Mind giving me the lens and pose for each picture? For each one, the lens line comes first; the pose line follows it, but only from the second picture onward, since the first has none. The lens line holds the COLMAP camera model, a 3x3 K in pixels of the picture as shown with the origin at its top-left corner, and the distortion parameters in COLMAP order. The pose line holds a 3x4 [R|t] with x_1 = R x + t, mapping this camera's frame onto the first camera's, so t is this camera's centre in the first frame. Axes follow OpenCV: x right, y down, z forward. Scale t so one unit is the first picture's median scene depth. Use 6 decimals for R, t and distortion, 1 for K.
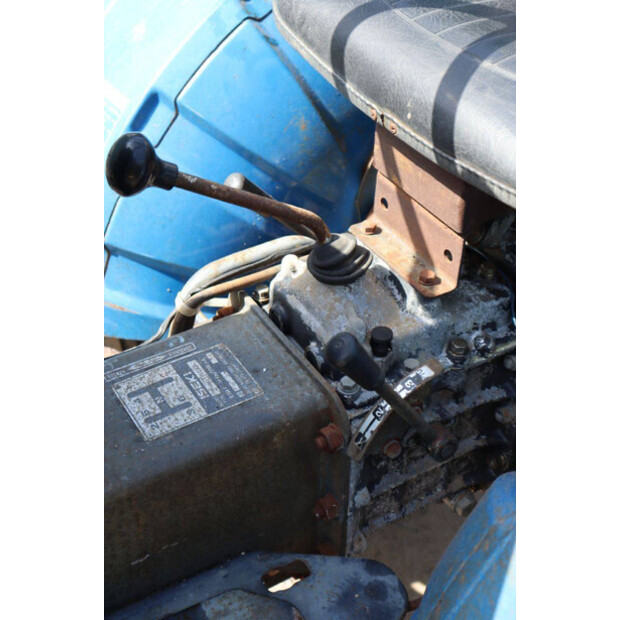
lens RADIAL K [[1174.6, 0, 310.4], [0, 1174.6, 310.3], [0, 0, 1]] dist [0.067330, 0.000000]
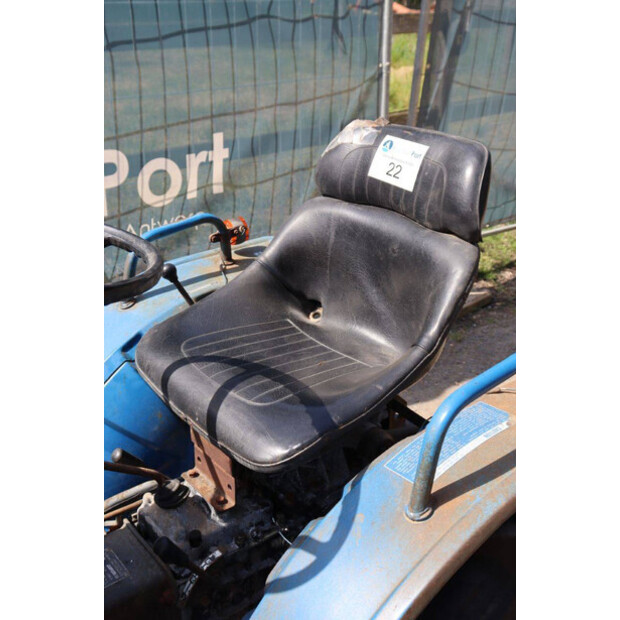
lens RADIAL K [[731.6, 0, 309.8], [0, 731.6, 309.7], [0, 0, 1]] dist [0.005172, 0.000000]
pose [[0.985980, -0.042527, 0.161352, 0.064666], [0.083967, 0.962079, -0.259527, -0.005351], [-0.144196, 0.269436, 0.952162, -0.201364]]
